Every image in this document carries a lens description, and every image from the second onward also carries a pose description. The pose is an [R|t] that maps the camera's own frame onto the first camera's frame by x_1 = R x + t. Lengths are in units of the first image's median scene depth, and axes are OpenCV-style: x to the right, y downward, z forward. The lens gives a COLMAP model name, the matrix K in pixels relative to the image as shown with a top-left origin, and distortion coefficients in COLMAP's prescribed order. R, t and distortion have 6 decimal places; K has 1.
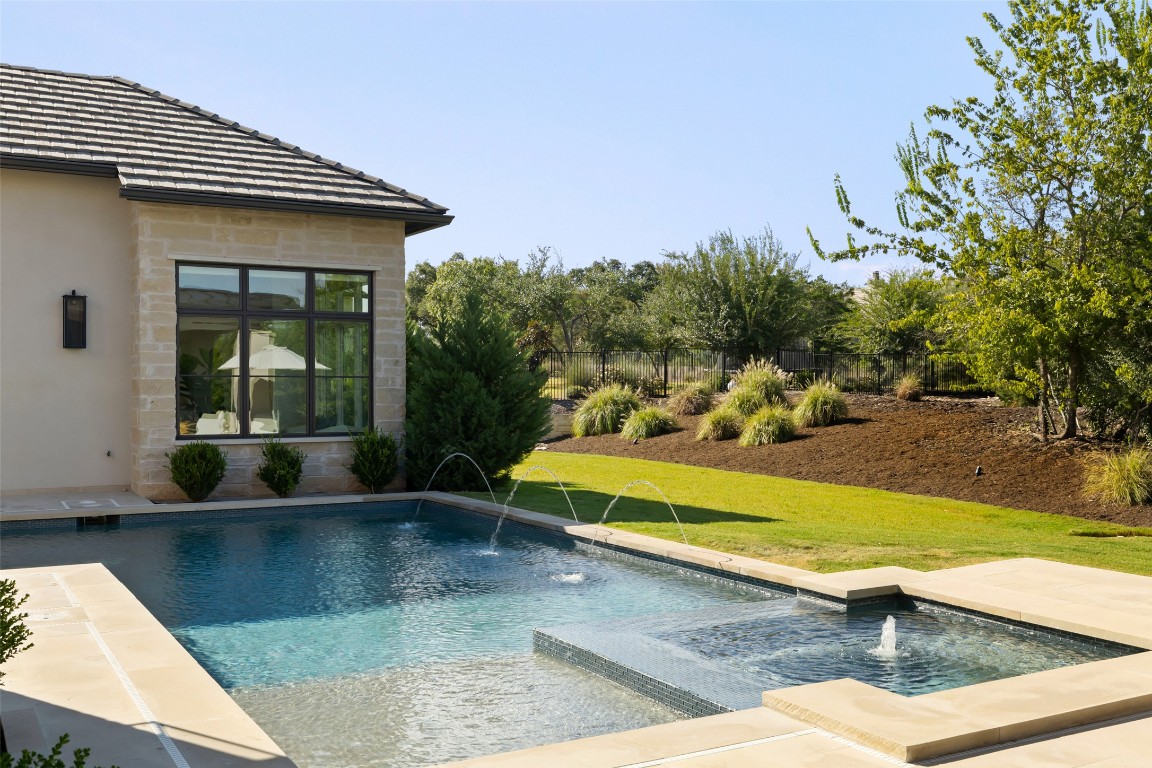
lens RADIAL K [[1141.3, 0, 576.9], [0, 1141.3, 383.3], [0, 0, 1]] dist [0.008186, 0.000000]
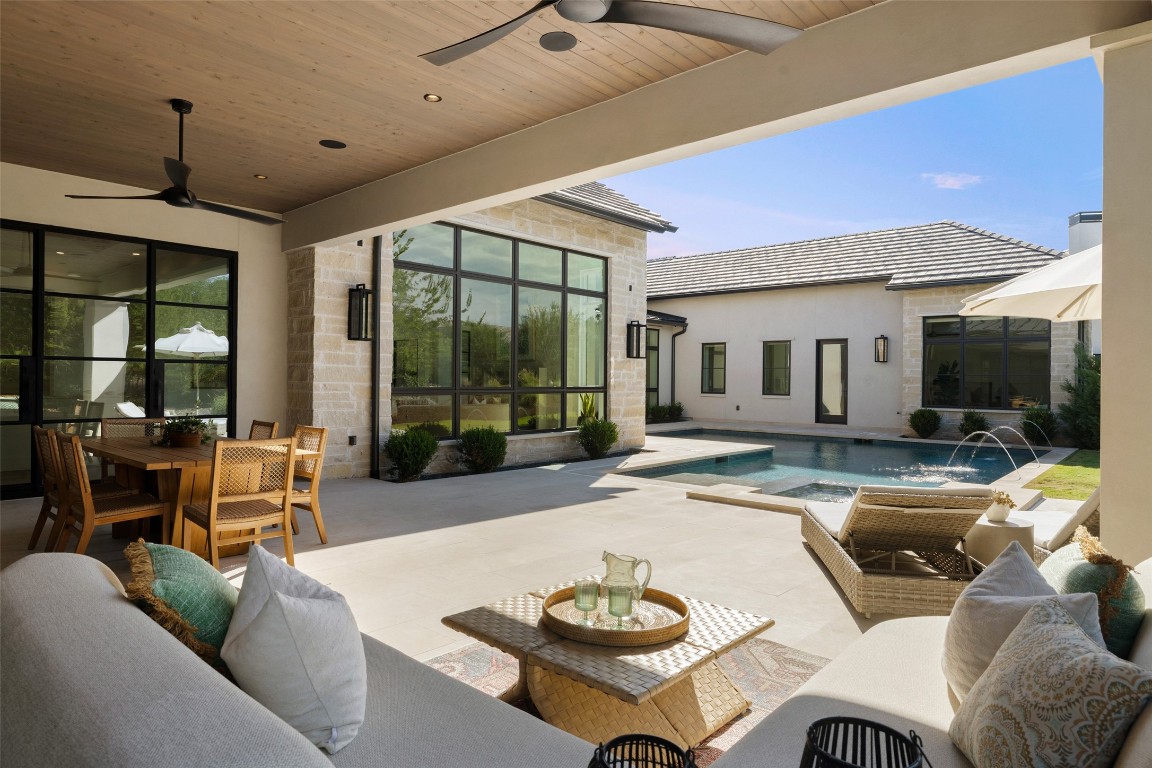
lens RADIAL K [[681.3, 0, 576.0], [0, 681.3, 380.6], [0, 0, 1]] dist [0.000023, 0.000207]
pose [[0.311060, 0.001950, -0.950388, 0.538002], [-0.008480, 0.999964, -0.000723, 0.008549], [0.950352, 0.008284, 0.311066, 0.055060]]
